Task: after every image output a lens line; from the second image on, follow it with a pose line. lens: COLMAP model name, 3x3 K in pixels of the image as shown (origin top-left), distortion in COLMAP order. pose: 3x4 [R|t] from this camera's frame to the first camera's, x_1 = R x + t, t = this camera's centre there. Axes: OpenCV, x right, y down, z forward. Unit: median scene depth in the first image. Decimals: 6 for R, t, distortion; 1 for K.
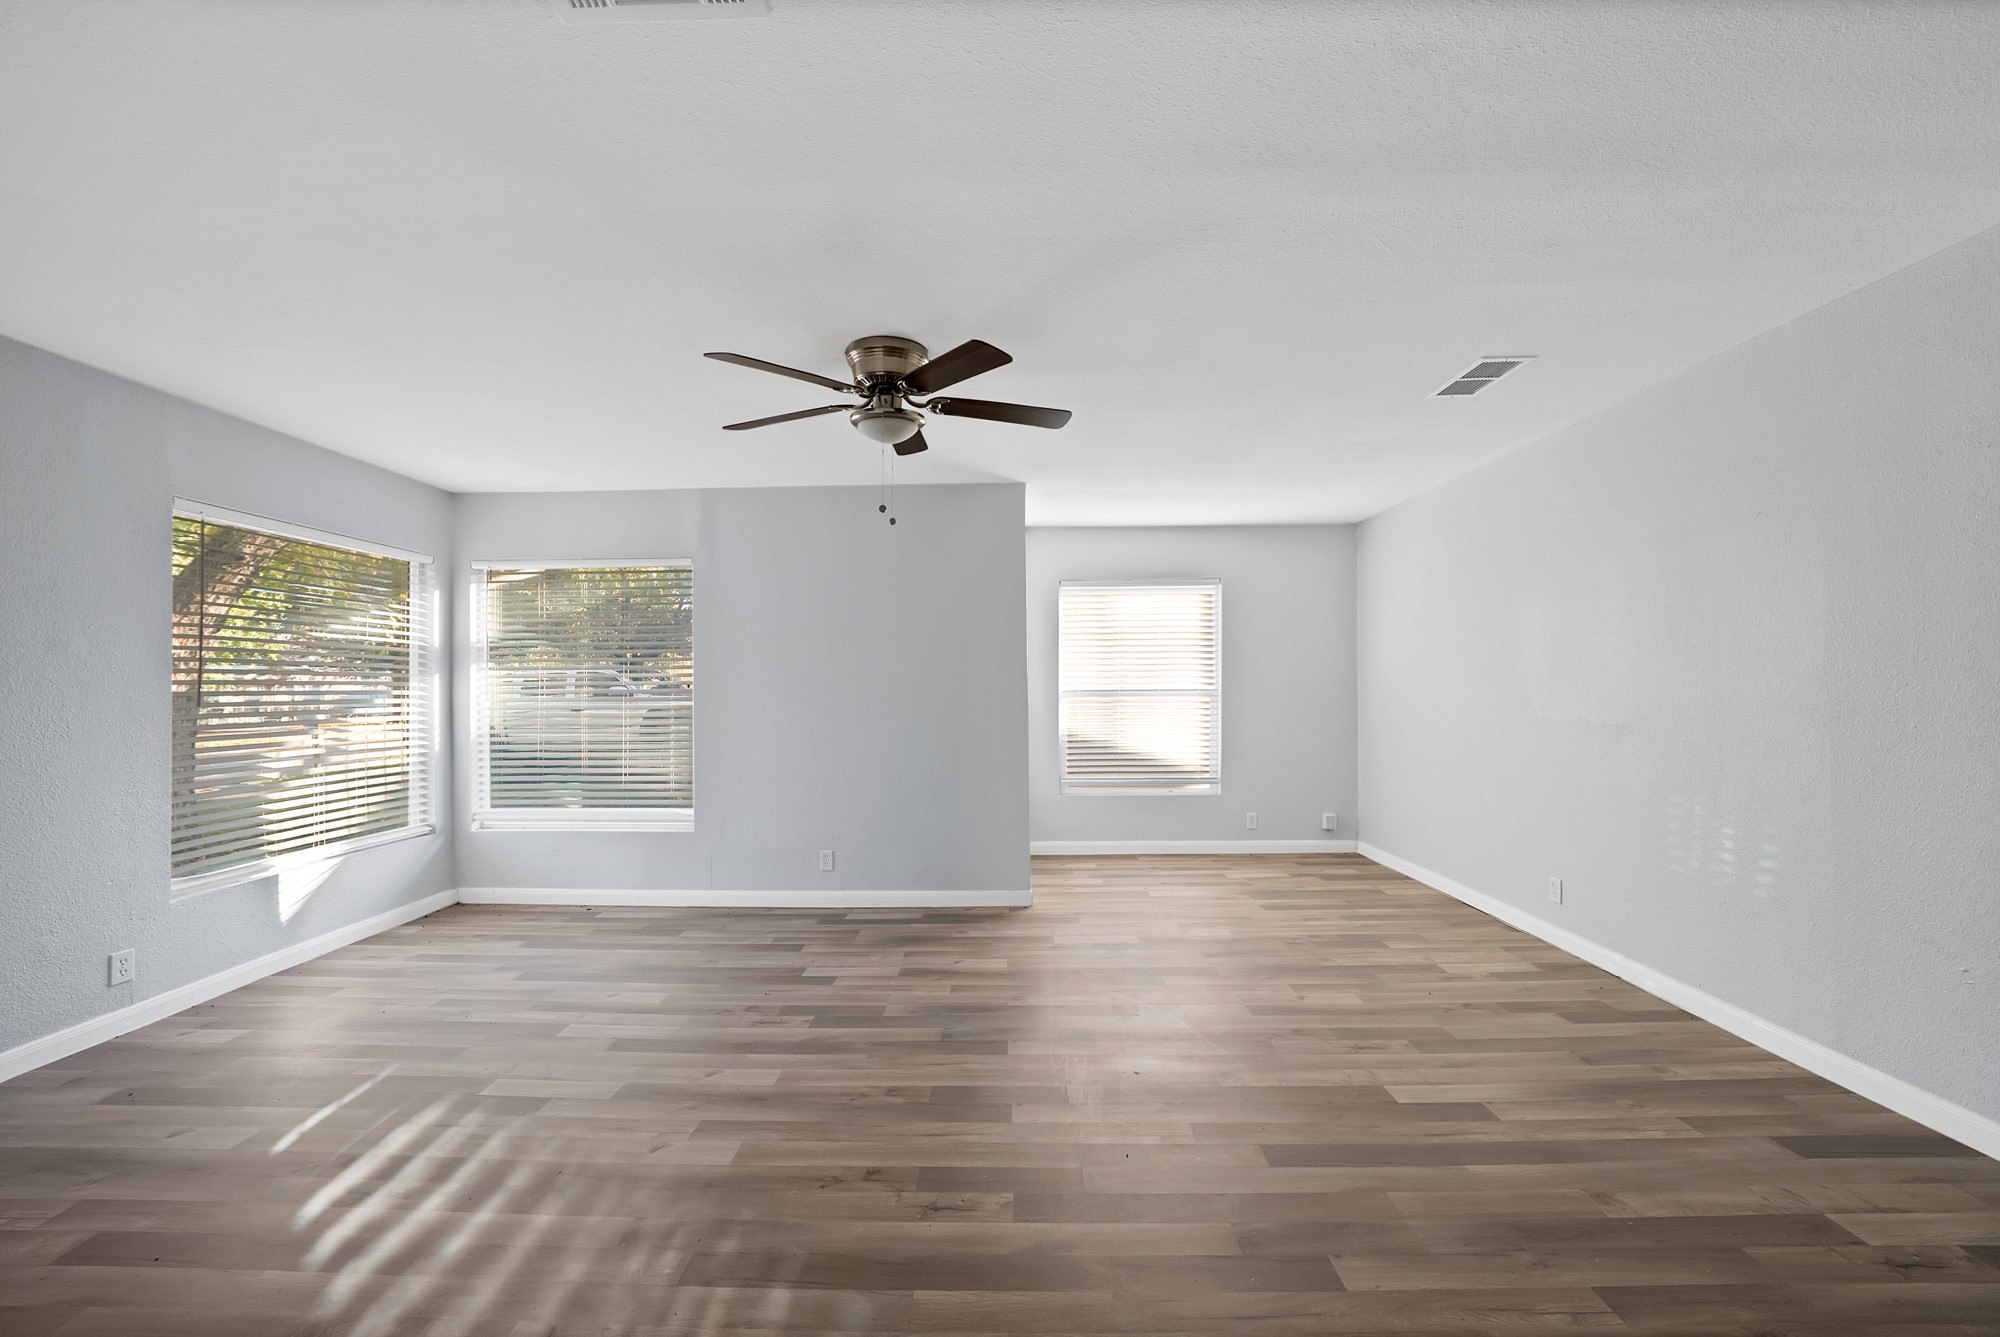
lens RADIAL K [[737.5, 0, 990.2], [0, 737.5, 677.2], [0, 0, 1]] dist [-0.023659, 0.001801]
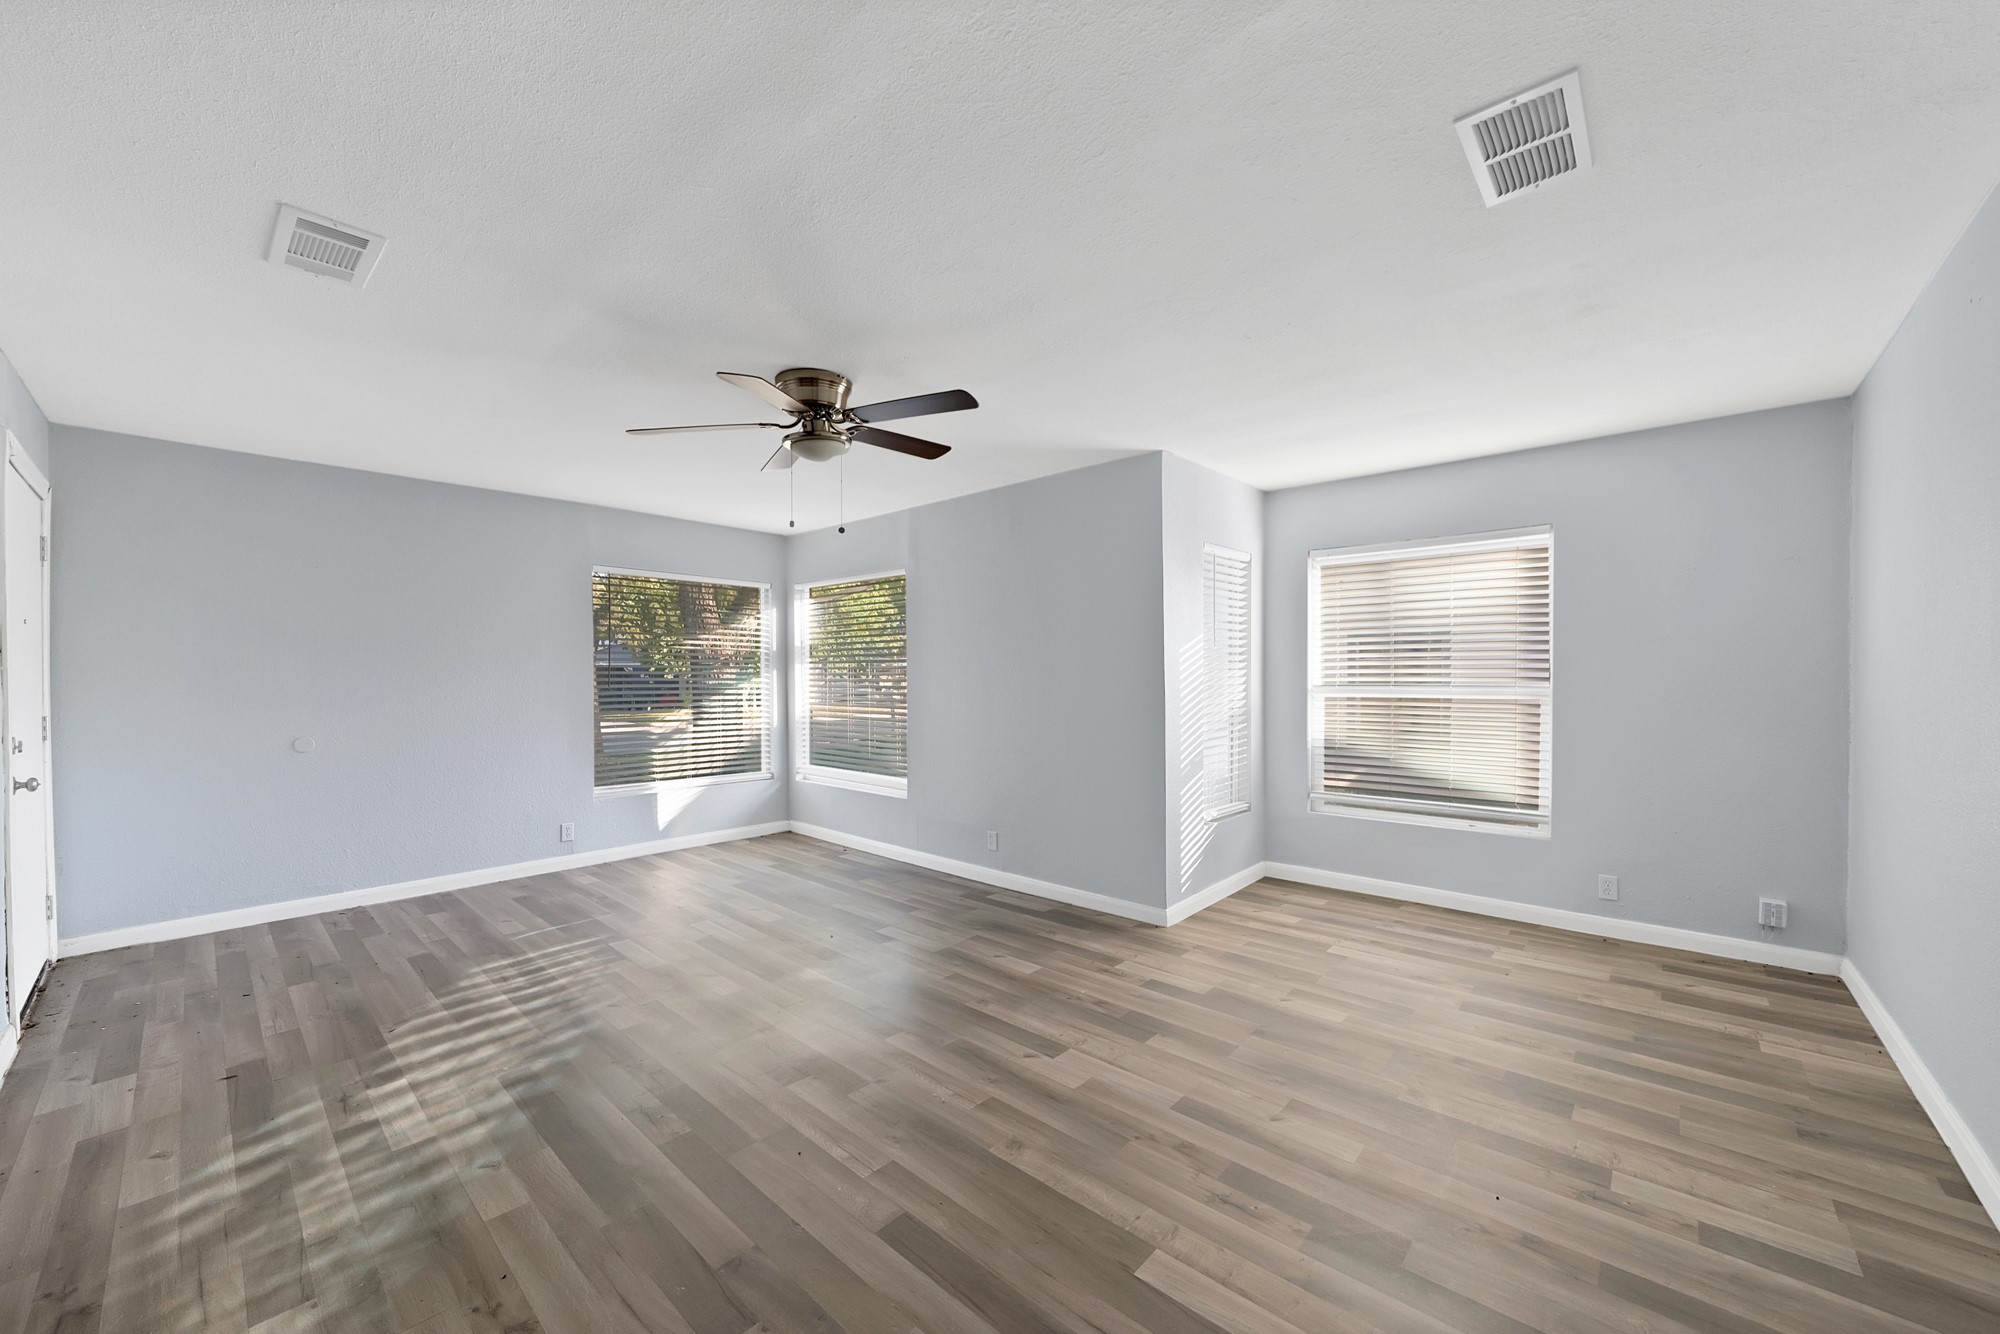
lens RADIAL K [[737.5, 0, 987.5], [0, 737.5, 666.4], [0, 0, 1]] dist [-0.023659, 0.001801]
pose [[0.751742, -0.001645, -0.659455, 0.497225], [0.001971, 0.999998, -0.000248, -0.002803], [0.659454, -0.001114, 0.751744, 0.203154]]
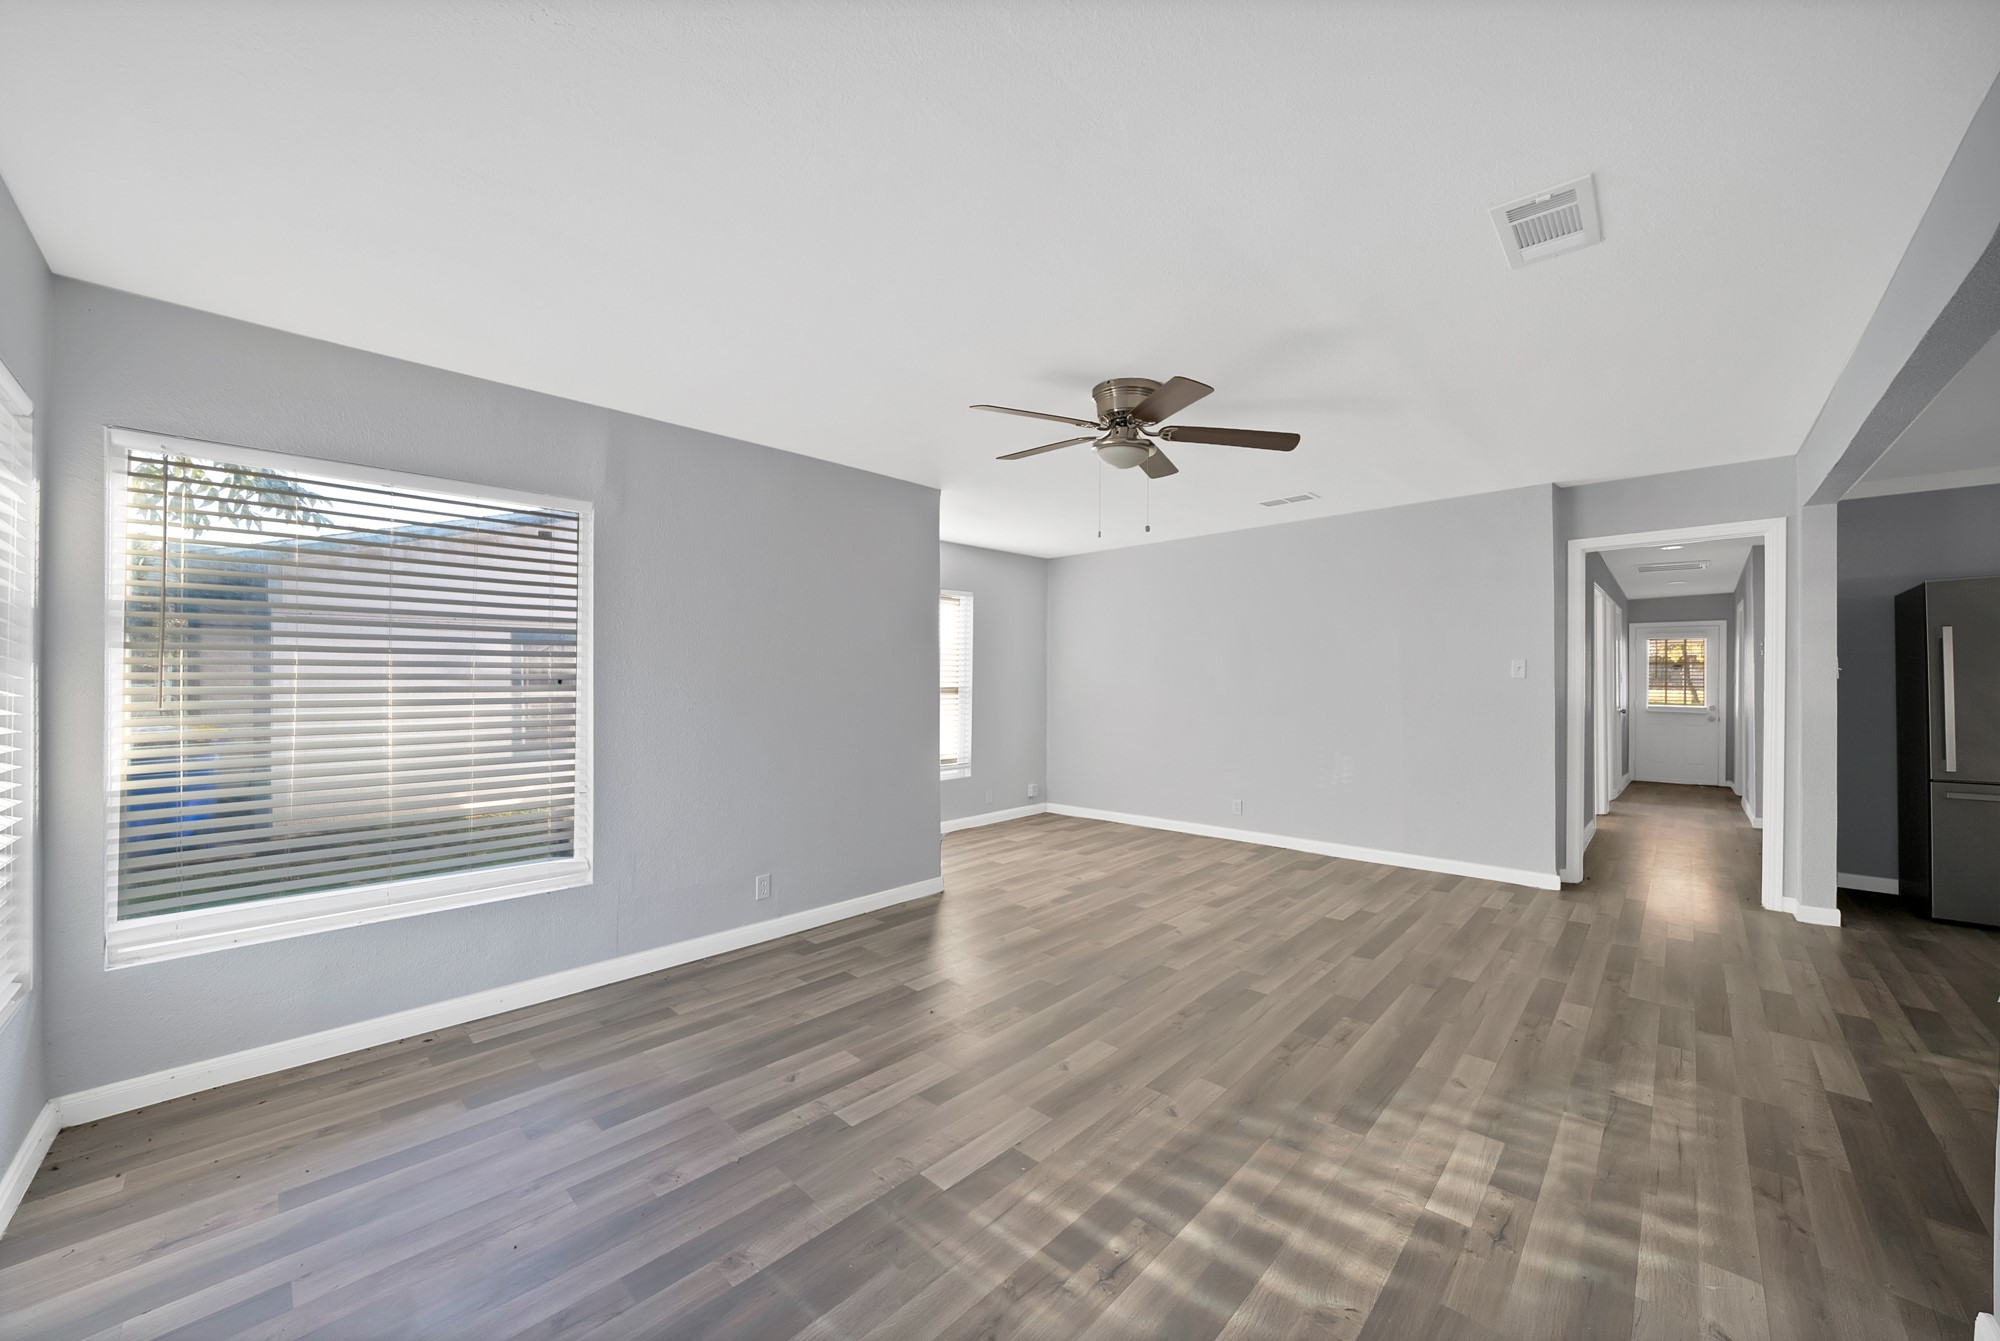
lens RADIAL K [[737.5, 0, 1017.2], [0, 737.5, 666.9], [0, 0, 1]] dist [-0.023659, 0.001801]
pose [[0.666558, 0.018290, 0.745229, -0.692611], [-0.007795, 0.999815, -0.017566, 0.006722], [-0.745412, 0.005900, 0.666577, 0.218945]]
